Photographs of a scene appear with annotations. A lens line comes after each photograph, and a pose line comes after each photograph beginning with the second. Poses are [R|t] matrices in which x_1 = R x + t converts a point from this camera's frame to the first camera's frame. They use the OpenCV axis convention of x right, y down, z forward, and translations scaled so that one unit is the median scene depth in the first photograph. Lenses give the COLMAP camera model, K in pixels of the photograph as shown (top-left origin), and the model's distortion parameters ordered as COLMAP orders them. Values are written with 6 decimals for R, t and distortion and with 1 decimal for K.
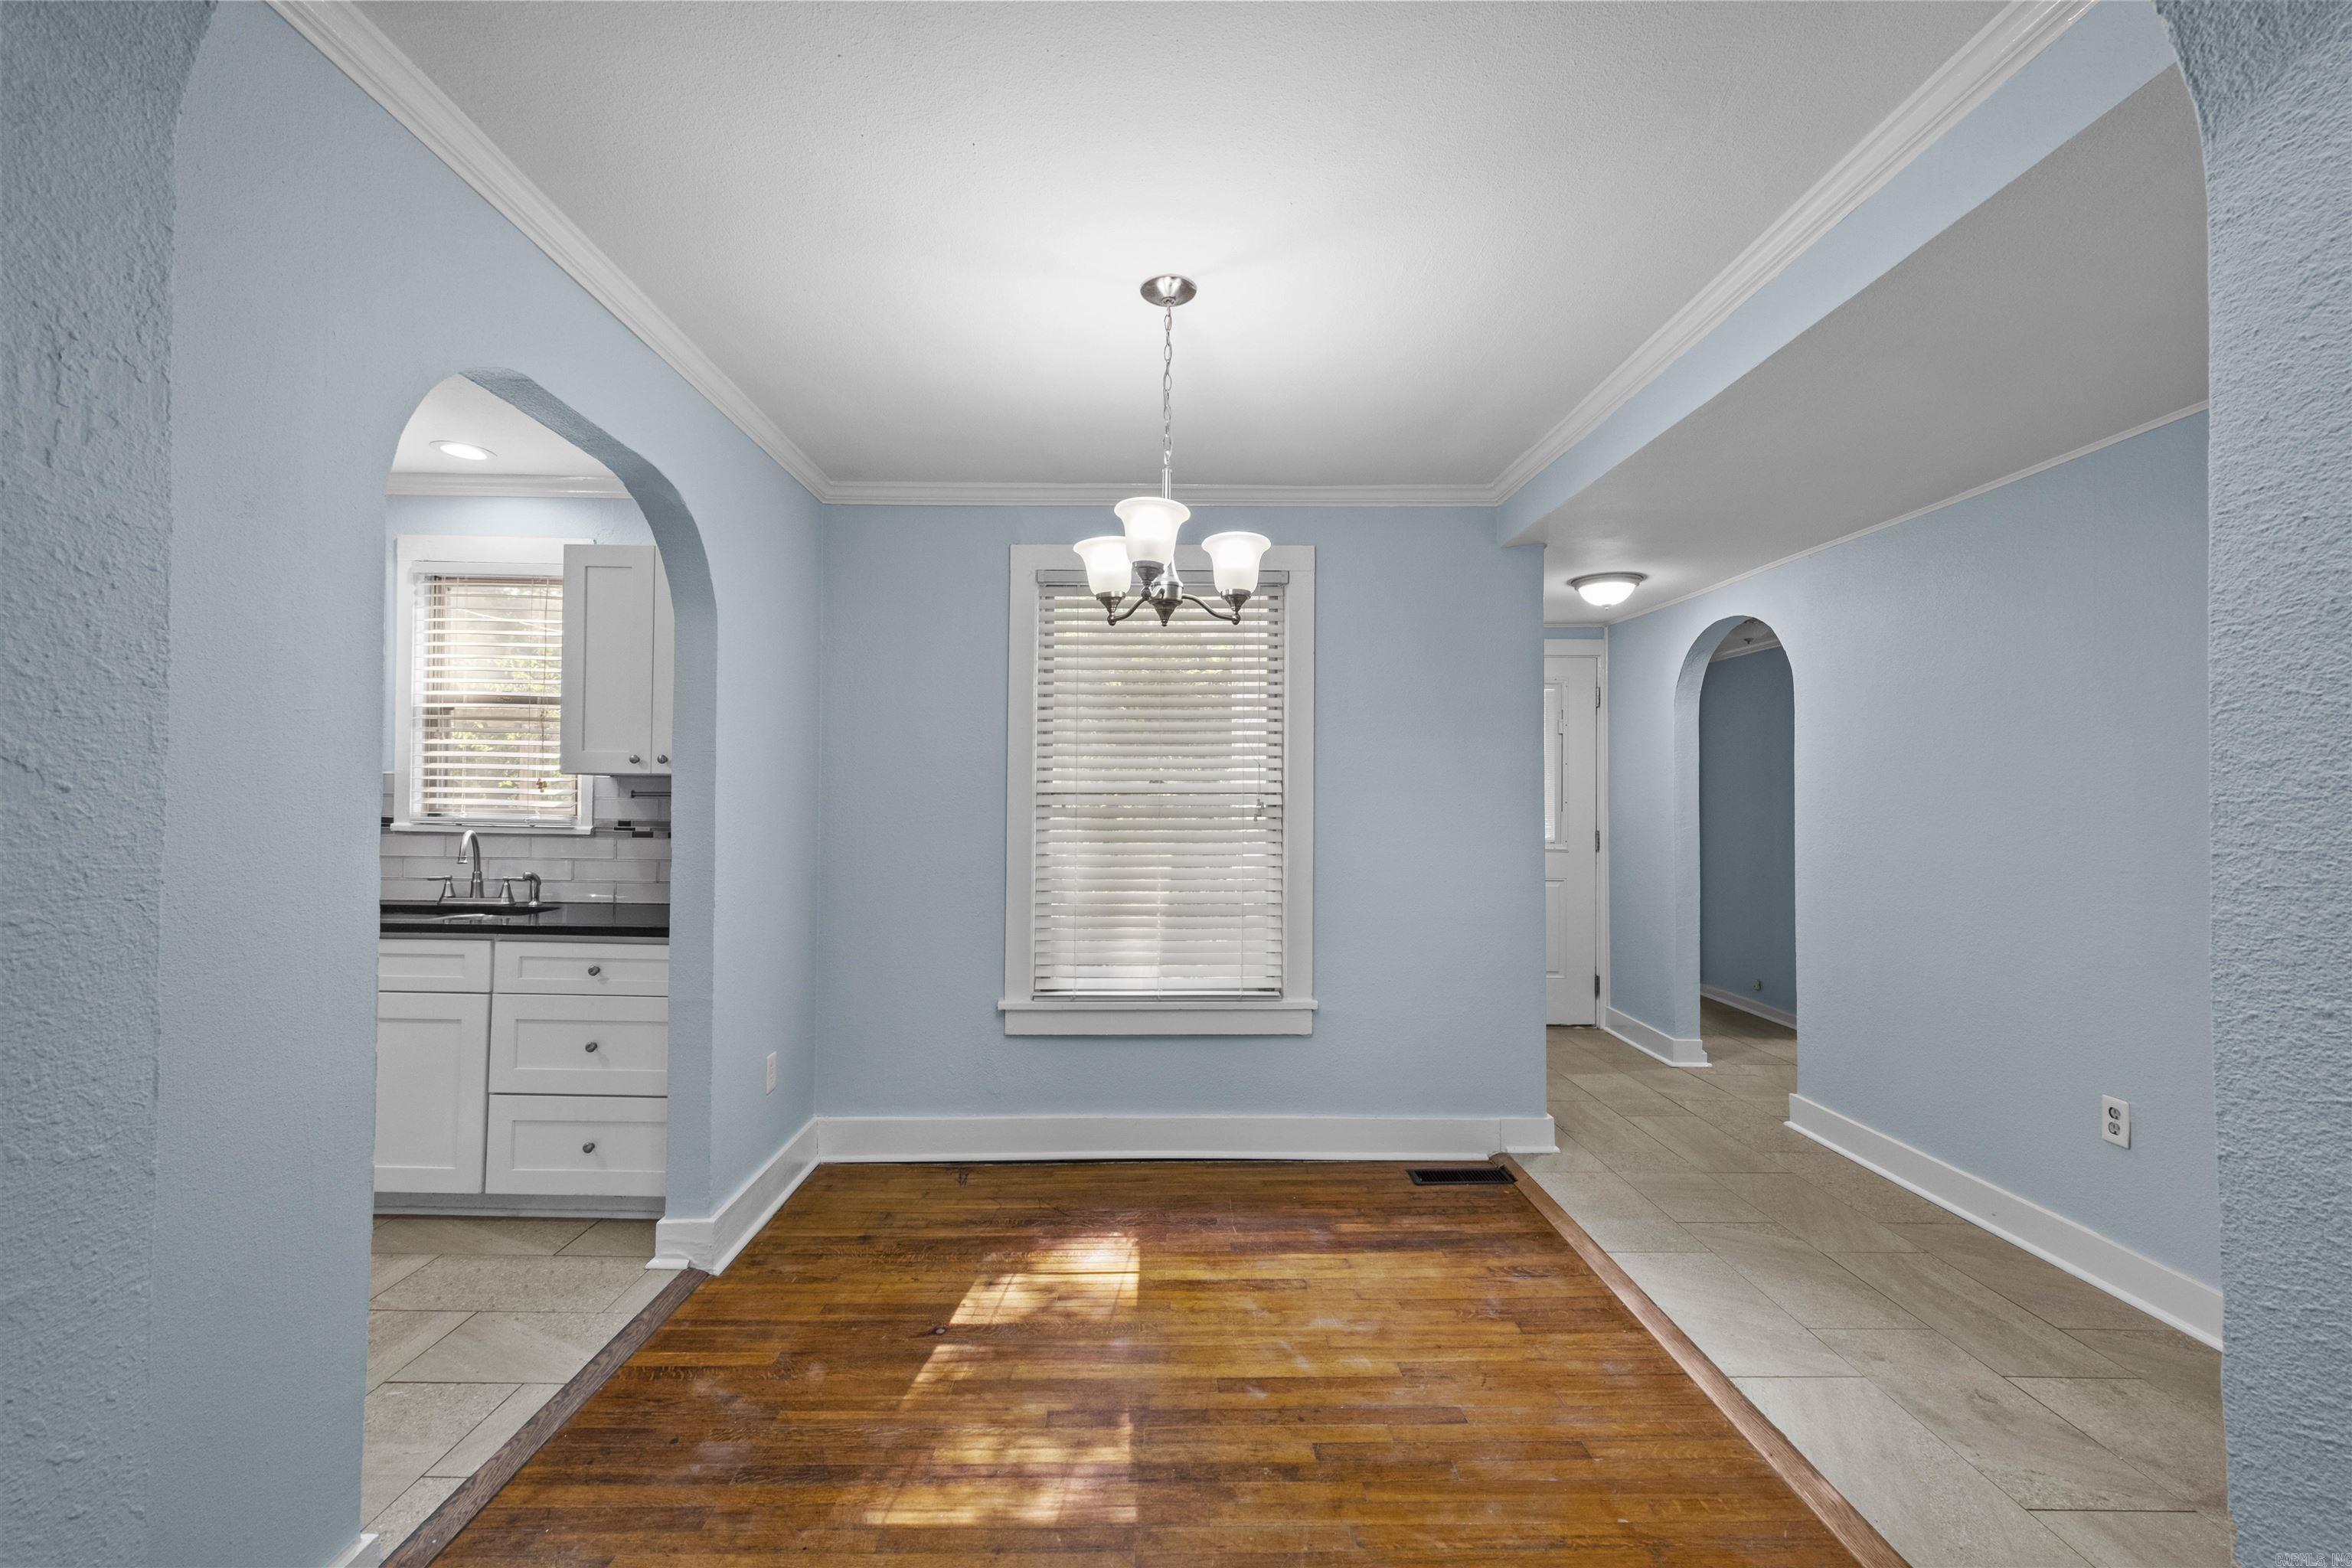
lens RADIAL K [[1015.4, 0, 1159.5], [0, 1015.4, 781.7], [0, 0, 1]] dist [0.010500, -0.000735]
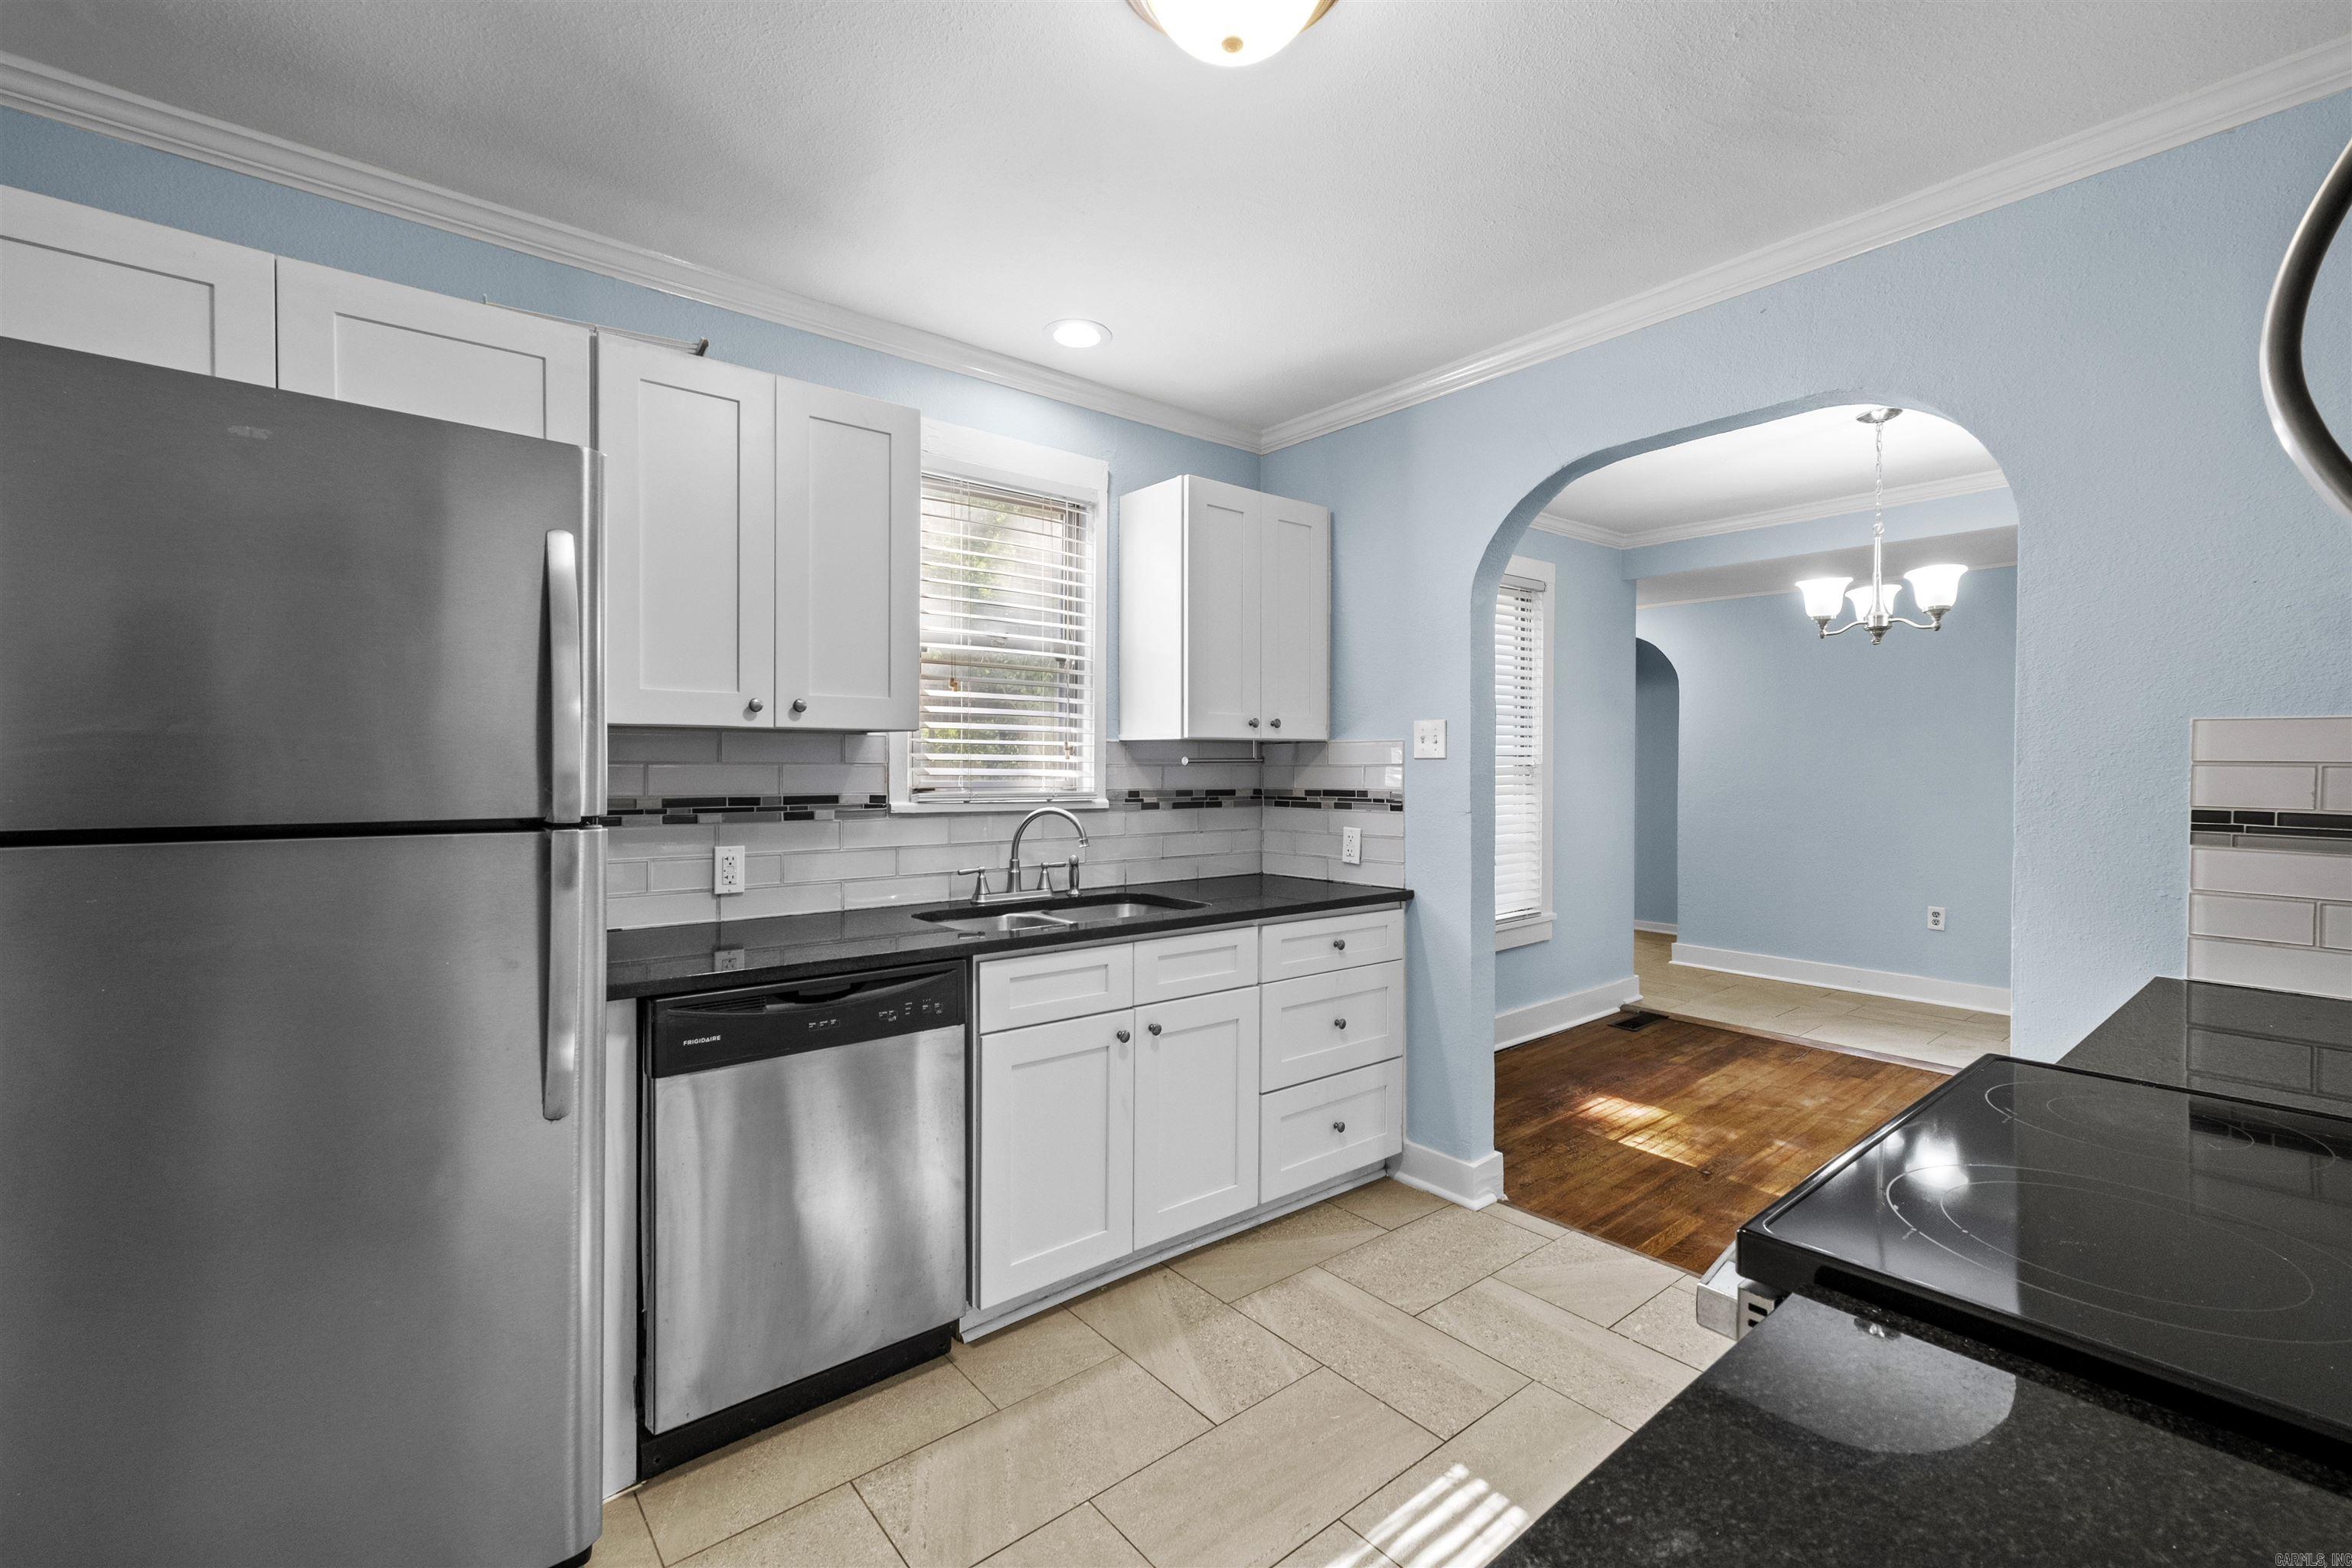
lens RADIAL K [[1015.4, 0, 1160.2], [0, 1015.4, 807.6], [0, 0, 1]] dist [0.010500, -0.000735]
pose [[0.777887, -0.038651, 0.627214, -1.084477], [0.000090, 0.998113, 0.061396, -0.000630], [-0.628404, -0.047702, 0.776423, 0.318878]]
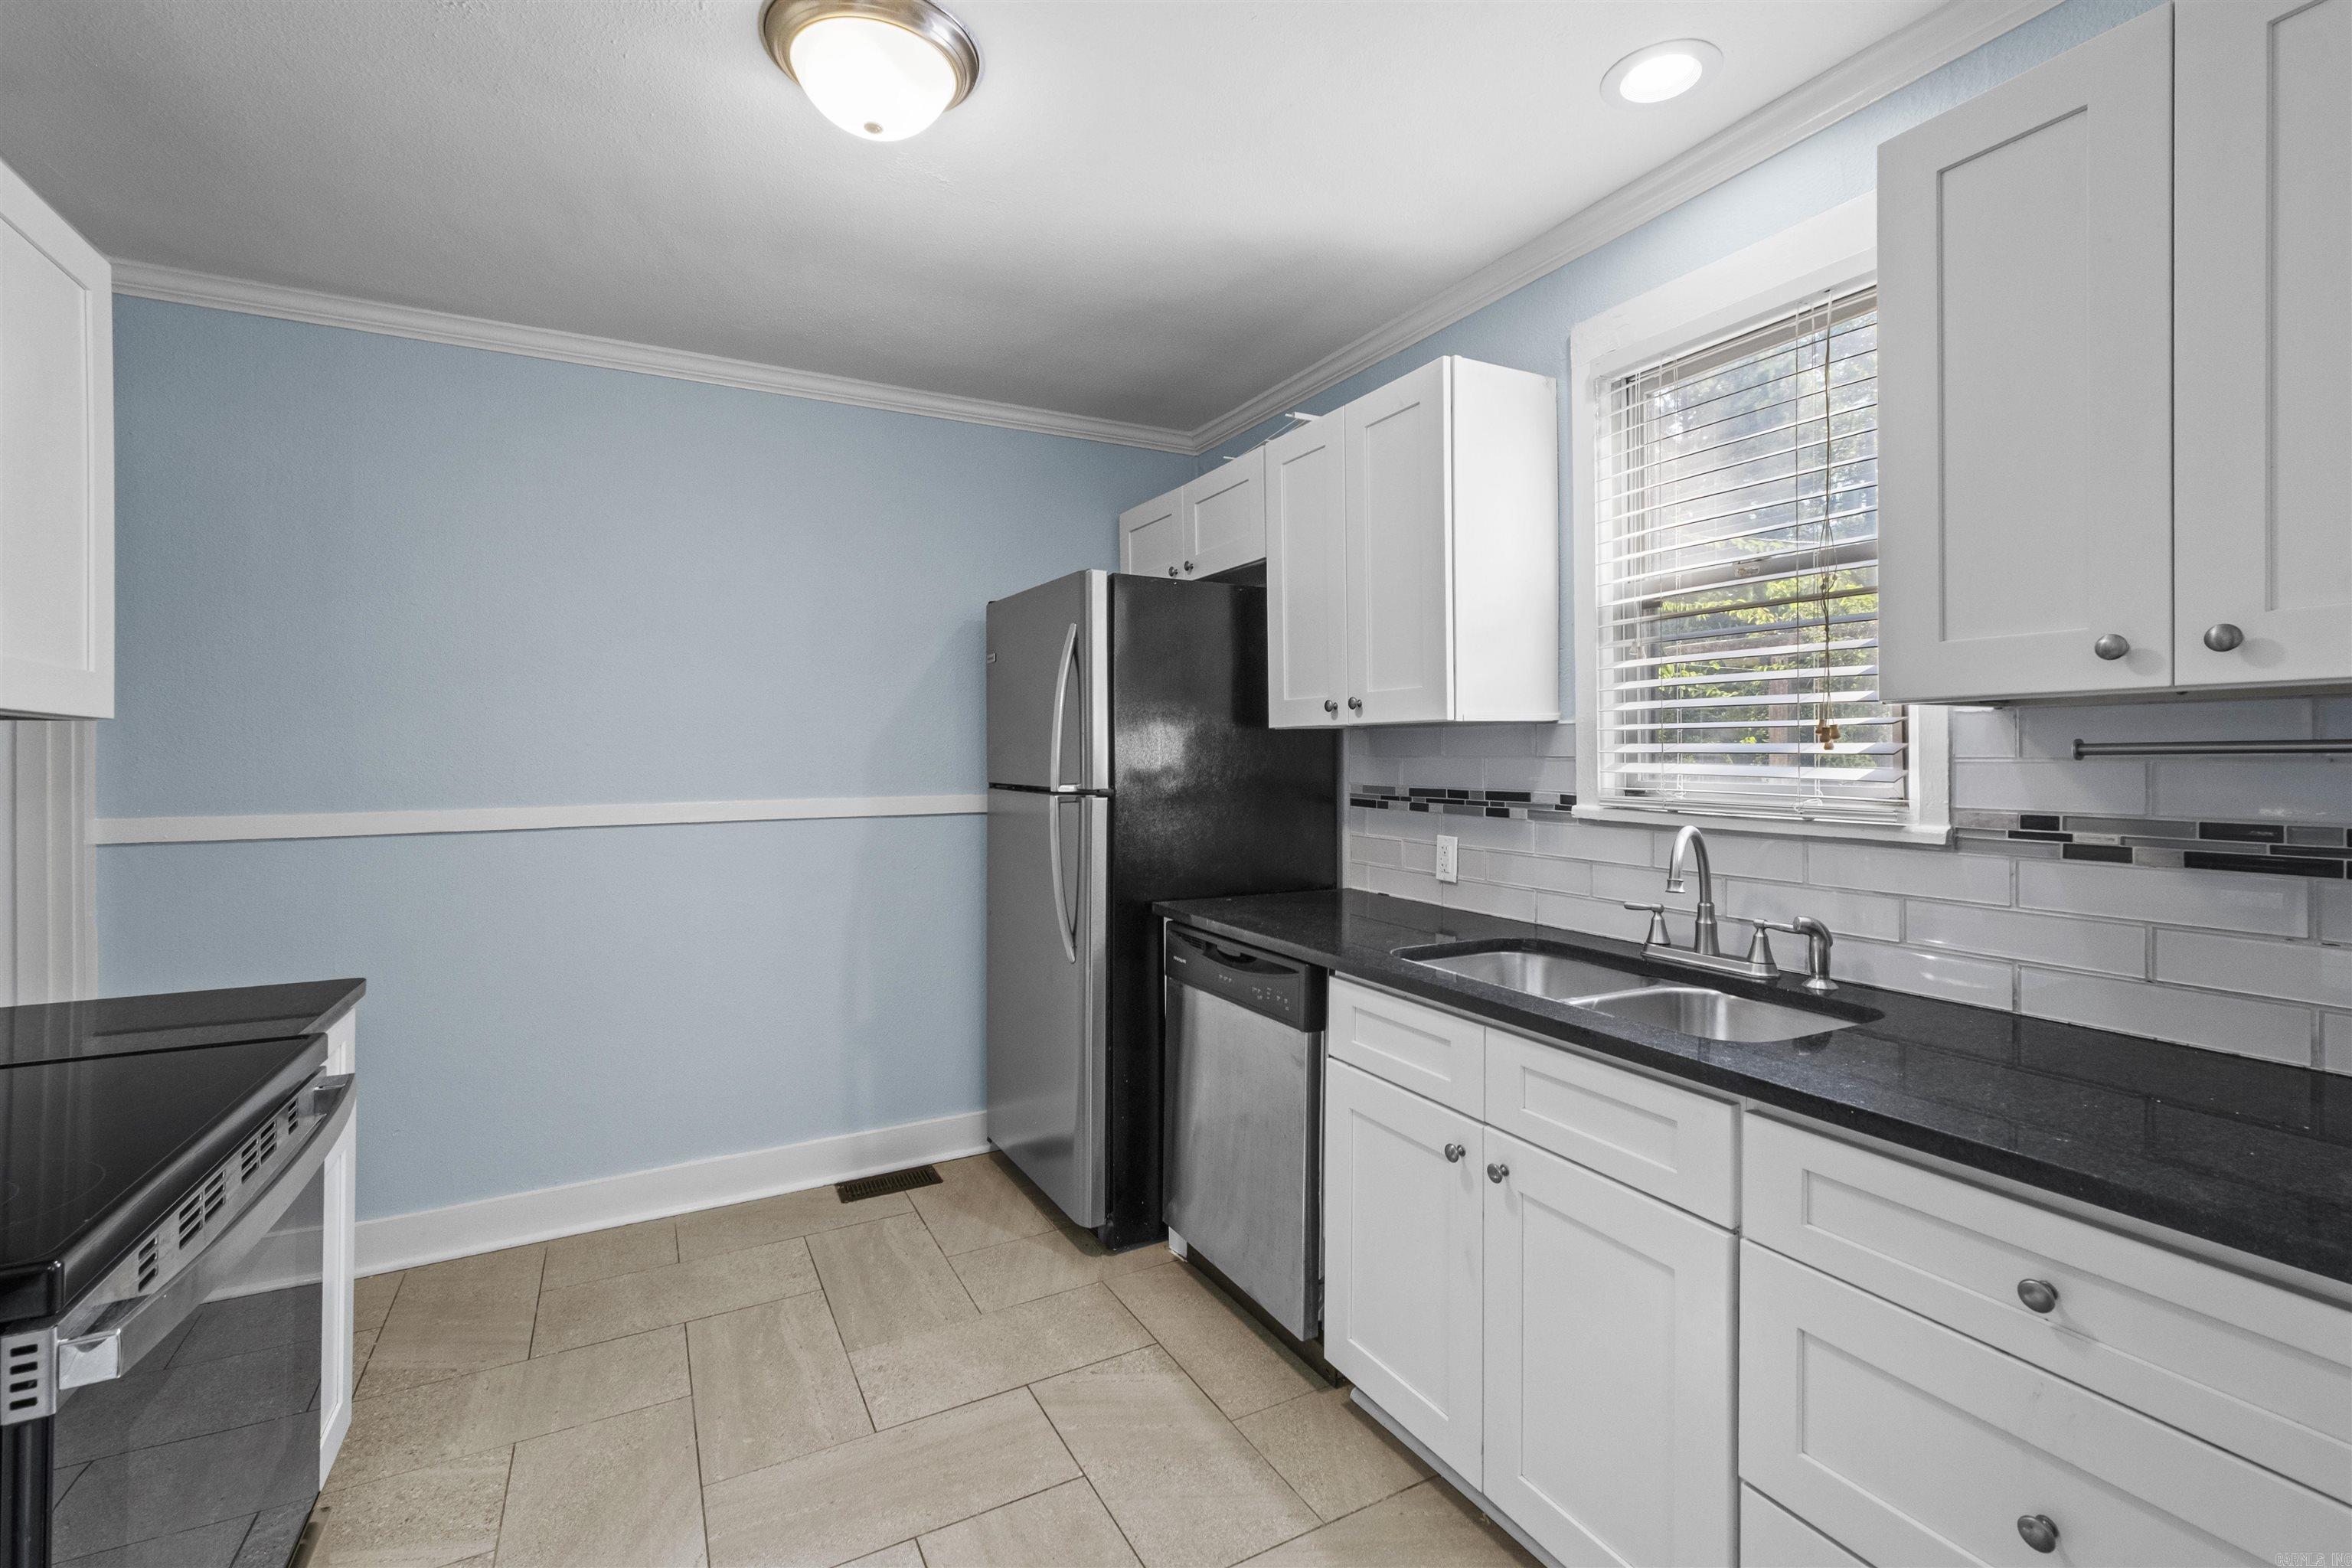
lens RADIAL K [[1015.4, 0, 1175.3], [0, 1015.4, 761.0], [0, 0, 1]] dist [0.010500, -0.000735]
pose [[0.468826, -0.010069, -0.883233, -0.335761], [0.028597, 0.999584, 0.003784, 0.005584], [0.882827, -0.027031, 0.468919, 0.519386]]
